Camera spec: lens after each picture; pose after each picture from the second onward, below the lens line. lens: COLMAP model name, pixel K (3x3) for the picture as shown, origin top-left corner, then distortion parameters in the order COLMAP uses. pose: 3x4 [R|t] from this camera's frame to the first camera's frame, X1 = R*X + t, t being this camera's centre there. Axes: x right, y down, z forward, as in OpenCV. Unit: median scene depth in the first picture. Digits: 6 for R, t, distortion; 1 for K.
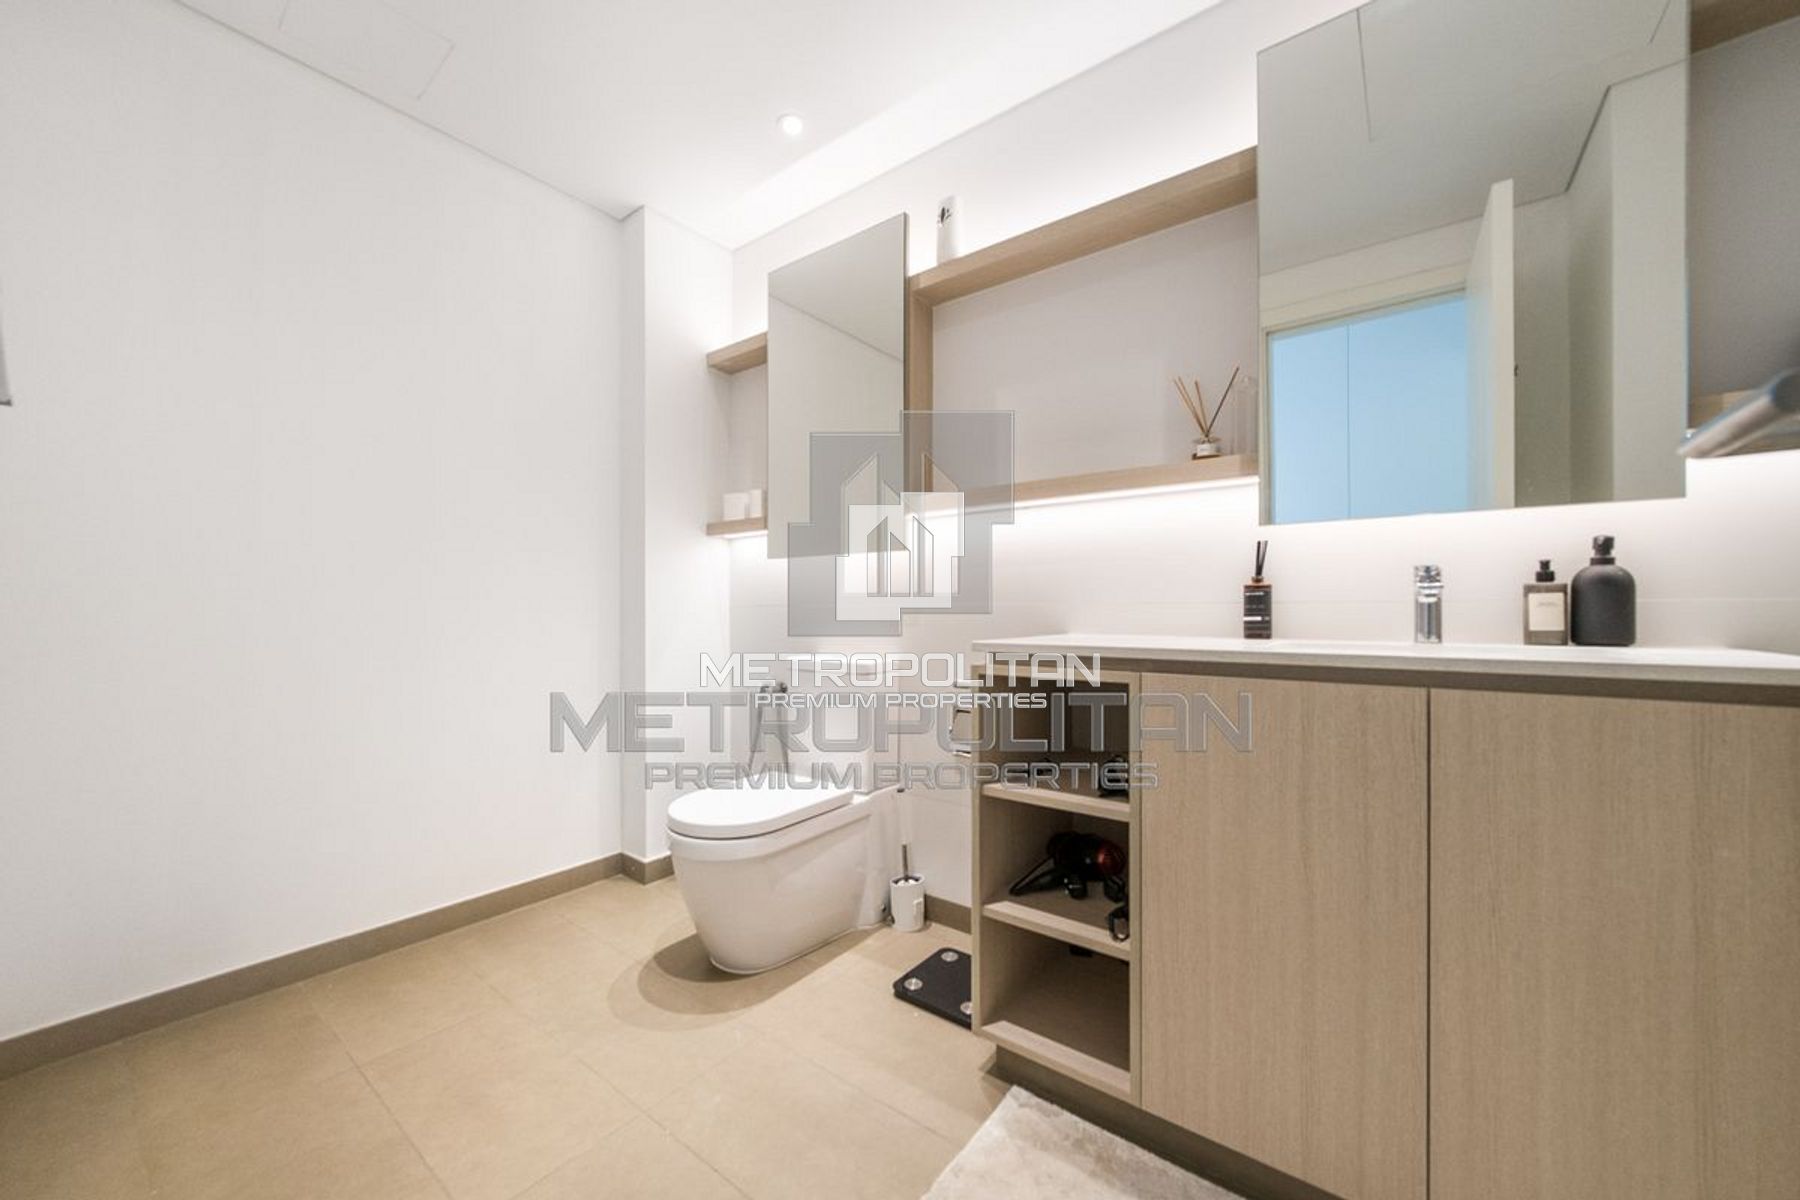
lens RADIAL K [[651.1, 0, 898.1], [0, 651.1, 604.8], [0, 0, 1]] dist [0.000213, -0.000007]
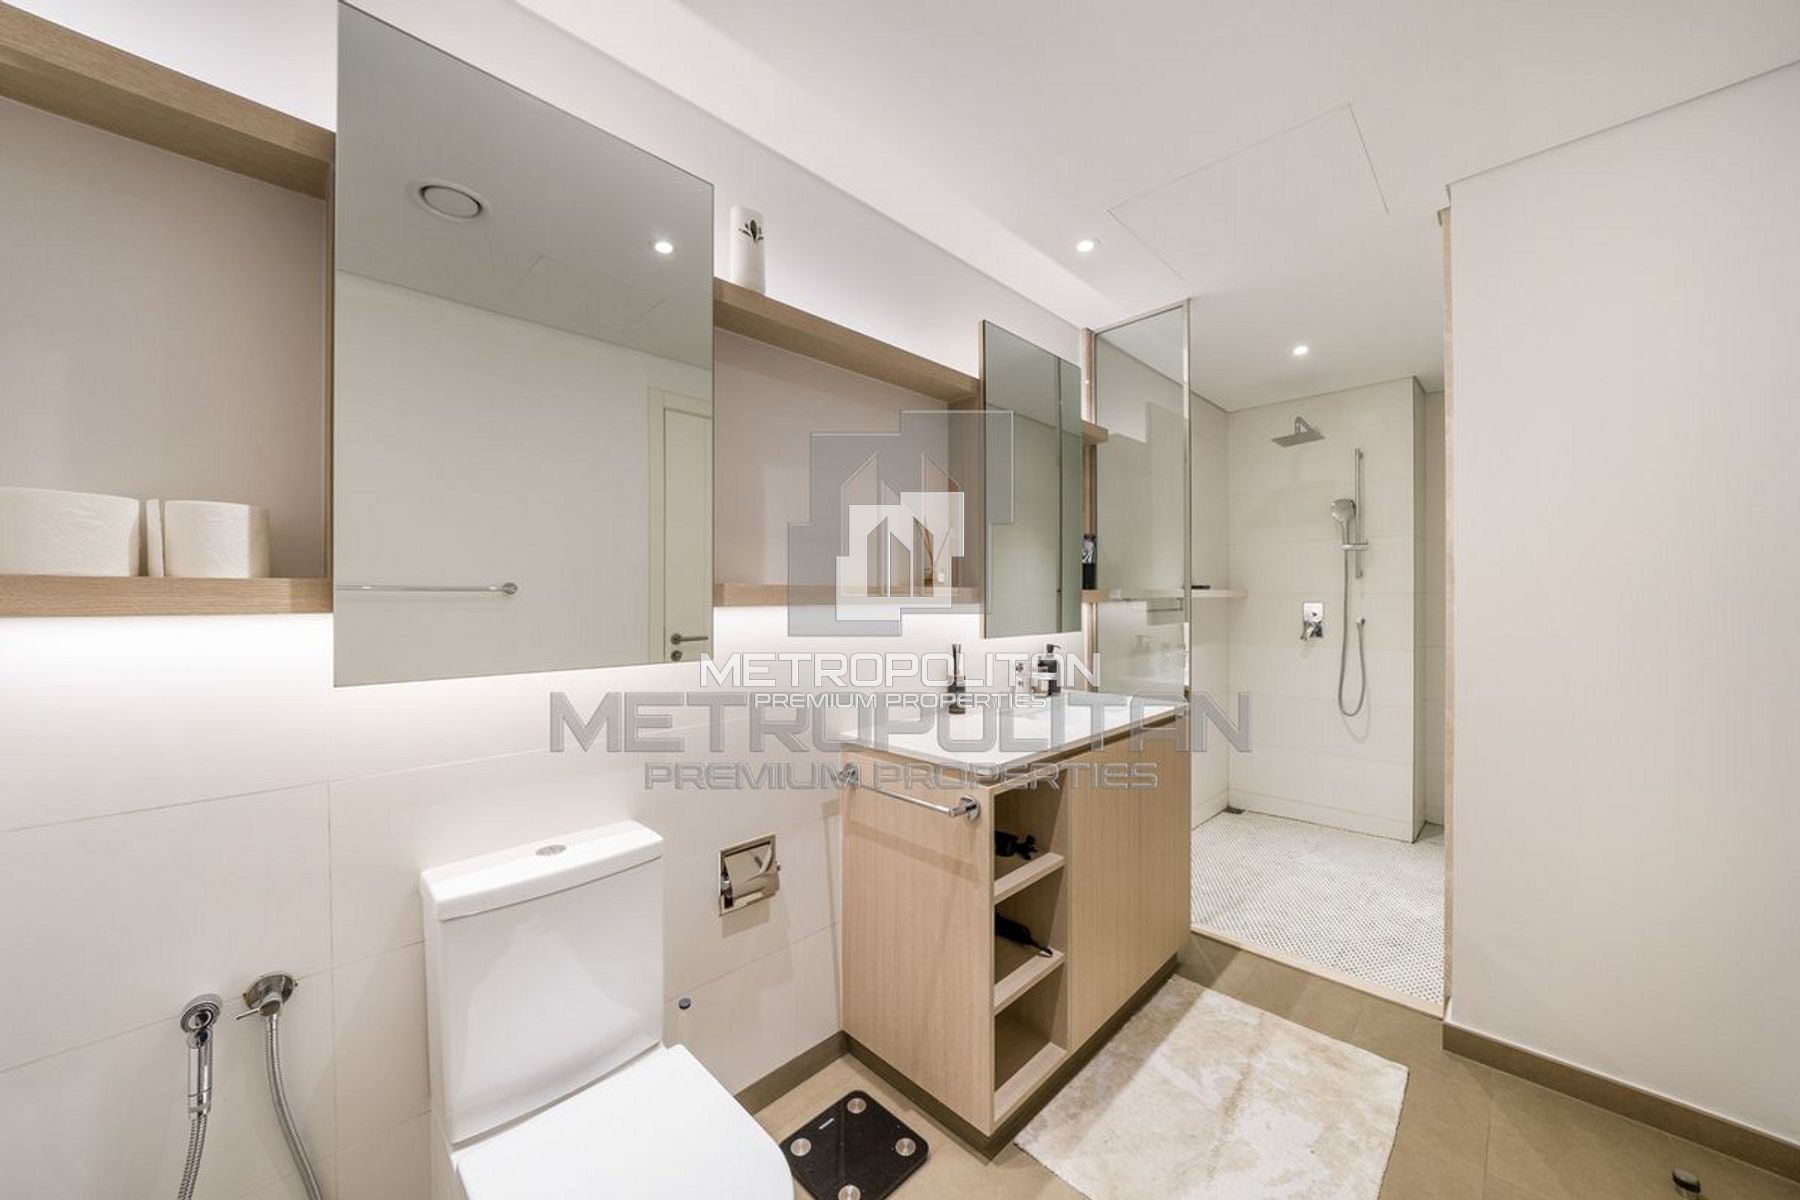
lens RADIAL K [[651.1, 0, 897.5], [0, 651.1, 598.6], [0, 0, 1]] dist [0.000213, -0.000007]
pose [[0.129224, -0.000001, 0.991615, -0.920202], [0.001499, 0.999999, -0.000194, -0.207119], [-0.991614, 0.001511, 0.129224, 0.974962]]
